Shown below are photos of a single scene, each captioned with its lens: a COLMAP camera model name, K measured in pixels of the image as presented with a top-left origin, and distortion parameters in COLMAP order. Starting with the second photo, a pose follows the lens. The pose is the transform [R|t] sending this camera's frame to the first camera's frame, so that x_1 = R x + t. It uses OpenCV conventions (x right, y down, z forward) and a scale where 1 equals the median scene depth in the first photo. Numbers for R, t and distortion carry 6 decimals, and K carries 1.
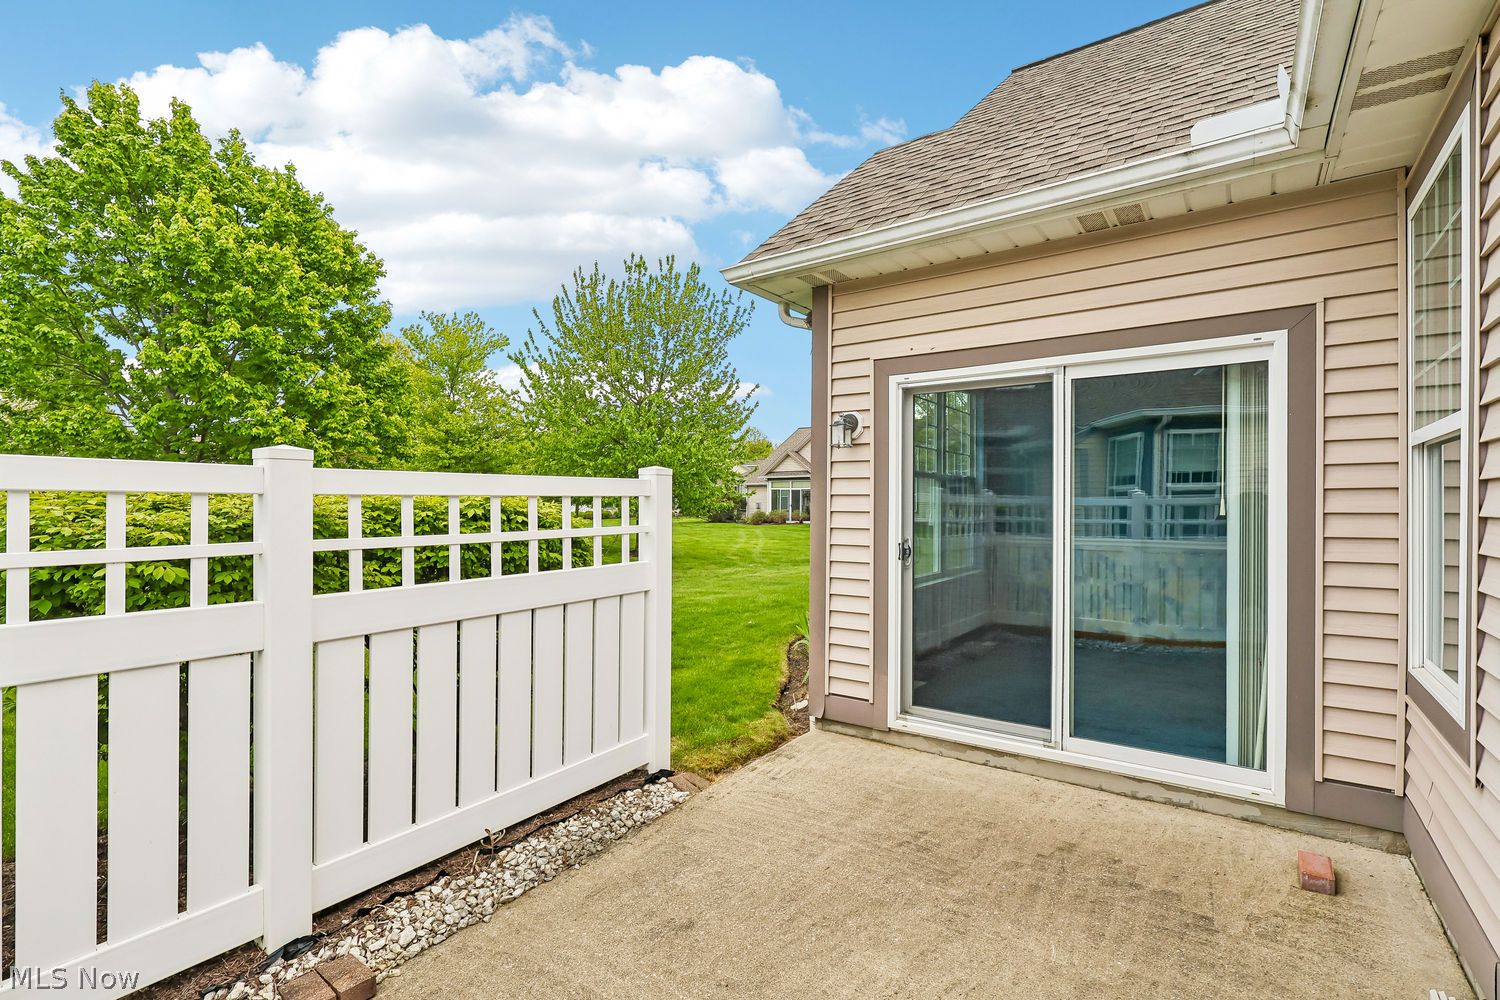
lens RADIAL K [[700.2, 0, 750.0], [0, 700.2, 500.0], [0, 0, 1]] dist [-0.001105, -0.000215]
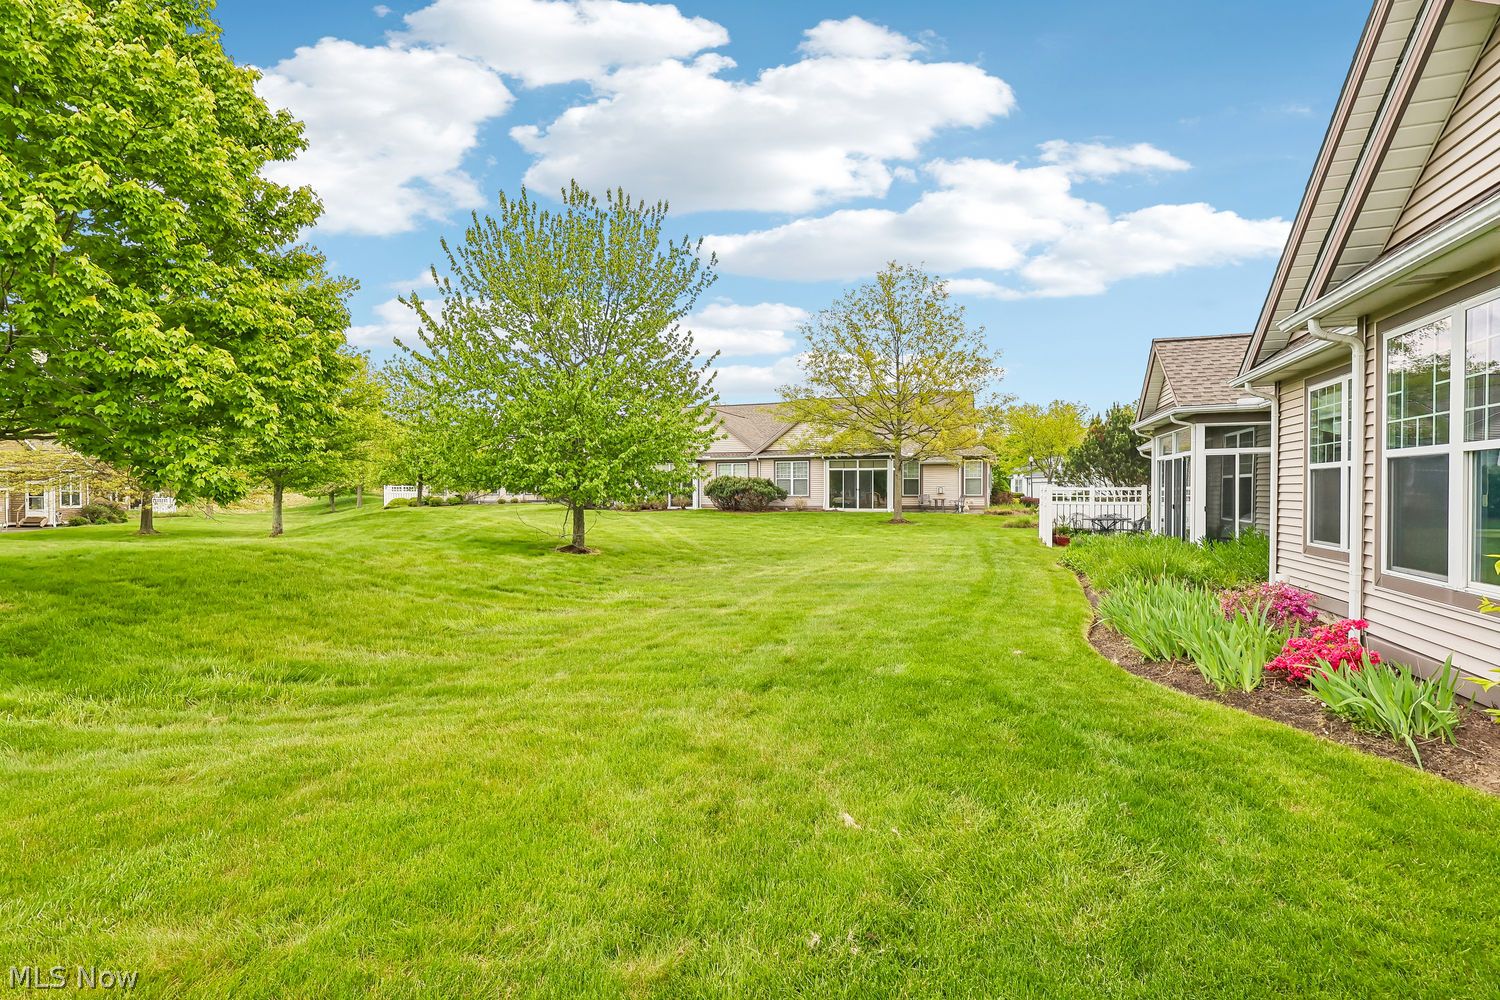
lens RADIAL K [[699.6, 0, 750.2], [0, 699.6, 491.2], [0, 0, 1]] dist [0.000556, 0.000278]
pose [[0.962689, -0.005852, 0.270546, -0.355019], [0.003021, 0.999936, 0.010879, -0.000369], [-0.270592, -0.009656, 0.962646, 0.291015]]
